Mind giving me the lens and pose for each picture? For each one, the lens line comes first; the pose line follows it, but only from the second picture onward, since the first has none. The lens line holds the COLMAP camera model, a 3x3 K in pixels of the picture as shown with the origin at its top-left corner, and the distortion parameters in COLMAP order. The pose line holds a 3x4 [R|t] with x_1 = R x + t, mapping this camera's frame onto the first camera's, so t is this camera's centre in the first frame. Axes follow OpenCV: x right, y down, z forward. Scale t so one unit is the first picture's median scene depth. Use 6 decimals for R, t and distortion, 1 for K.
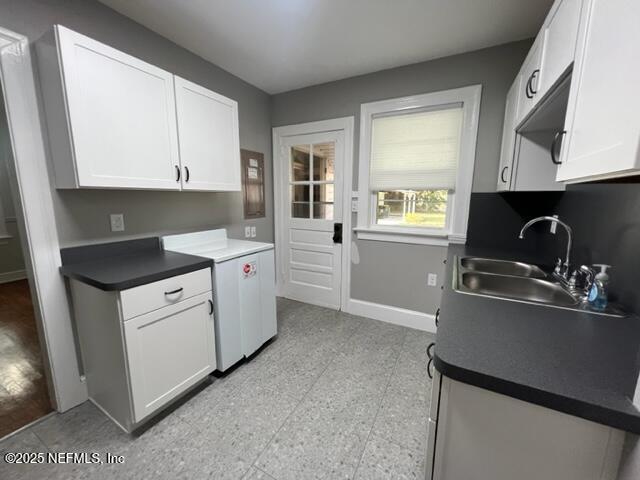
lens RADIAL K [[256.5, 0, 319.2], [0, 256.5, 238.4], [0, 0, 1]] dist [-0.002021, 0.000060]
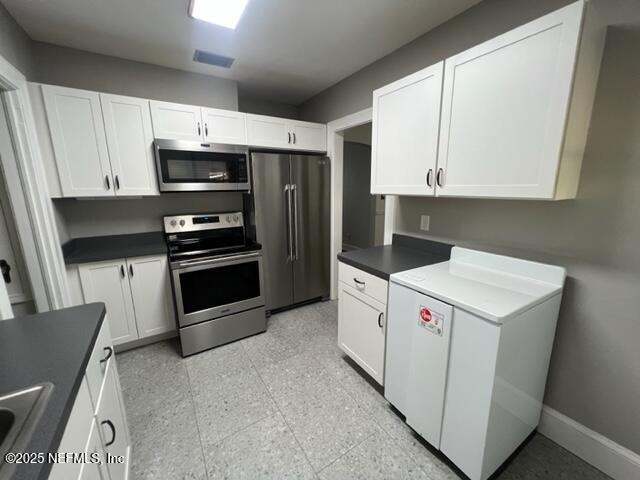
lens RADIAL K [[256.5, 0, 319.2], [0, 256.5, 238.4], [0, 0, 1]] dist [-0.002021, 0.000060]
pose [[-0.493543, 0.170799, -0.852786, 0.449277], [-0.135596, 0.953426, 0.269431, -0.245296], [0.859086, 0.248610, -0.447397, 1.146733]]
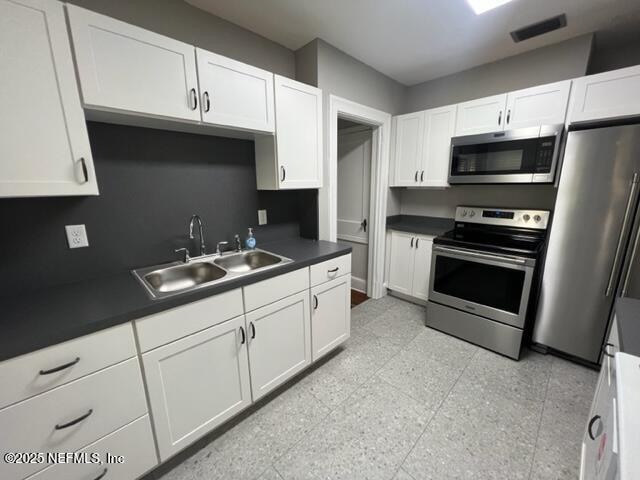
lens RADIAL K [[256.5, 0, 319.2], [0, 256.5, 238.4], [0, 0, 1]] dist [-0.002021, 0.000060]
pose [[-0.951074, -0.062550, 0.302566, -0.030394], [0.052543, 0.932282, 0.357895, -0.287983], [-0.304463, 0.356282, -0.883383, 1.472477]]
